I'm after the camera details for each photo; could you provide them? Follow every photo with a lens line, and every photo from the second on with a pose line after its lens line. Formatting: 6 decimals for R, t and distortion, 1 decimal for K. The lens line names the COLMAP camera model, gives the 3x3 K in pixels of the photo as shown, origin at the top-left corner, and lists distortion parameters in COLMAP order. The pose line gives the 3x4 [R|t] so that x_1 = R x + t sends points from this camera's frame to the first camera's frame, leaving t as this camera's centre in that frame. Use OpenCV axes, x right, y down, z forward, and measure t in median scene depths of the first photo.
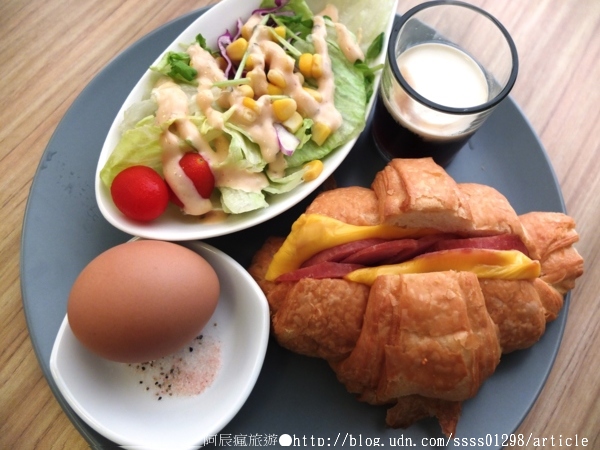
lens RADIAL K [[475.2, 0, 300.0], [0, 475.2, 225.0], [0, 0, 1]] dist [-0.079218, 0.080009]
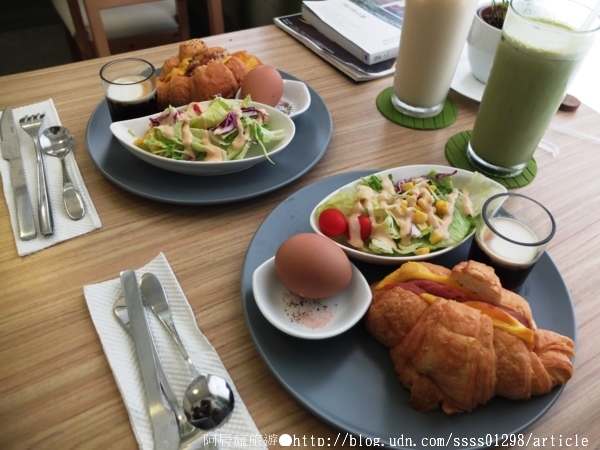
lens RADIAL K [[475.2, 0, 300.0], [0, 475.2, 225.0], [0, 0, 1]] dist [-0.079218, 0.080009]
pose [[0.879950, 0.348931, -0.322388, 0.168064], [-0.454963, 0.814286, -0.360481, 0.691710], [0.136733, 0.463880, 0.875283, -0.696445]]
